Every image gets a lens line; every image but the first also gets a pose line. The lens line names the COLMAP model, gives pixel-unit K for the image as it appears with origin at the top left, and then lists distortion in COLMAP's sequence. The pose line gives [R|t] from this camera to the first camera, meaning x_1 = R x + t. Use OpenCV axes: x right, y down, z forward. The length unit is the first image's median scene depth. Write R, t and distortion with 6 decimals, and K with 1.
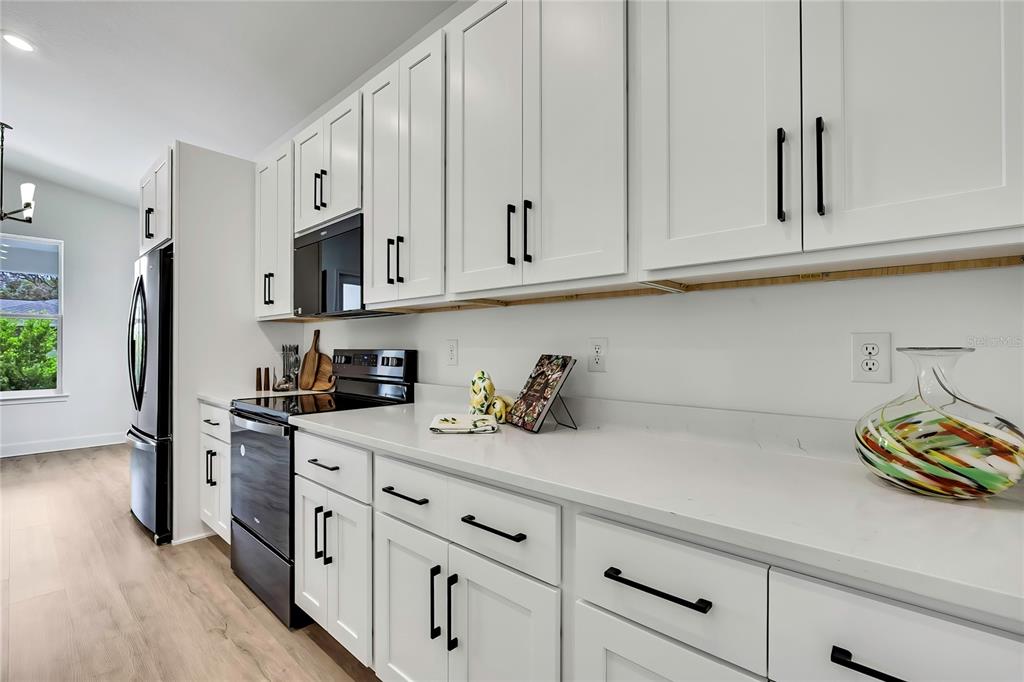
lens RADIAL K [[446.6, 0, 508.4], [0, 446.6, 343.1], [0, 0, 1]] dist [0.000498, 0.000399]
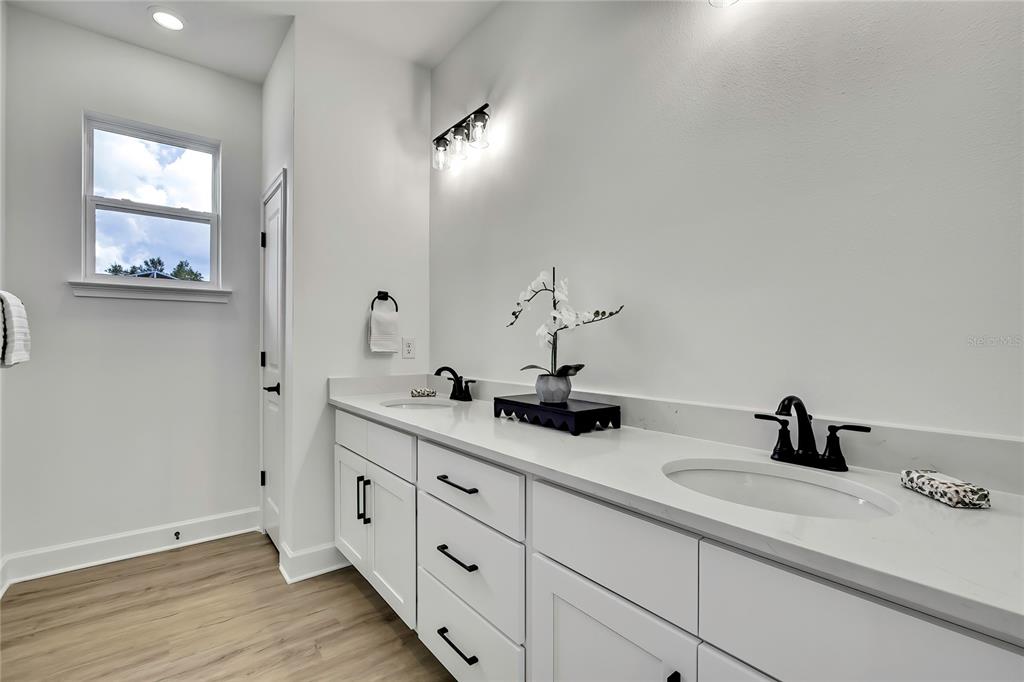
lens RADIAL K [[500.6, 0, 512.0], [0, 500.6, 341.0], [0, 0, 1]] dist [-0.001217, 0.000155]
pose [[0.977948, 0.003369, -0.208821, 0.293358], [-0.002663, 0.999990, 0.003663, -0.005448], [0.208832, -0.003026, 0.977947, -0.268738]]
